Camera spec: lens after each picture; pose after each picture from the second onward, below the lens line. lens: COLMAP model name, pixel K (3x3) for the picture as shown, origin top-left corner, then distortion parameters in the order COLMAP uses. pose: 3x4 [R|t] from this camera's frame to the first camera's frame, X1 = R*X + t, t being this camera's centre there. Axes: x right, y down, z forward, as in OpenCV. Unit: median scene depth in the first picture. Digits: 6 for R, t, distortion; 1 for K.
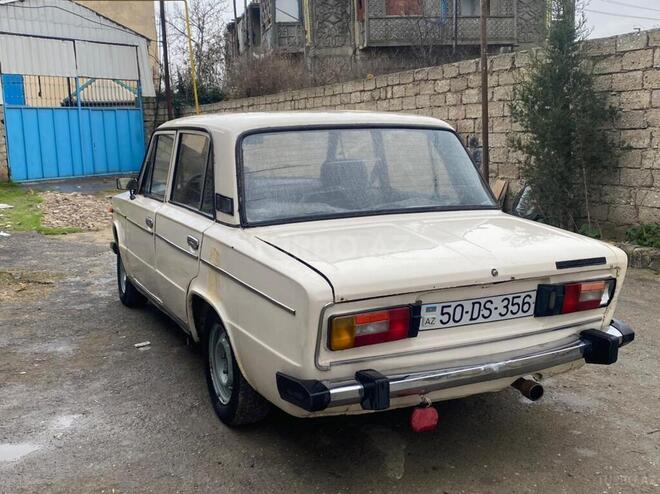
lens RADIAL K [[733.6, 0, 315.3], [0, 733.6, 260.7], [0, 0, 1]] dist [0.030888, 0.000000]
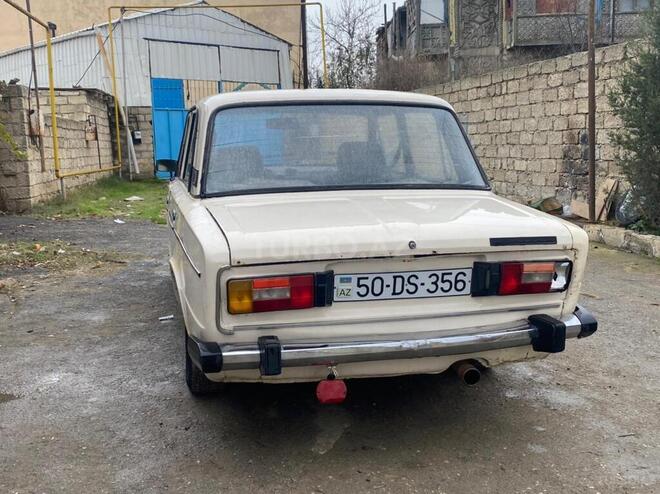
lens RADIAL K [[733.6, 0, 308.5], [0, 733.6, 250.1], [0, 0, 1]] dist [0.030888, 0.000000]
pose [[0.976154, 0.038282, -0.213678, 0.280875], [-0.042639, 0.998965, -0.015818, 0.038921], [0.212851, 0.024551, 0.976776, 0.031569]]
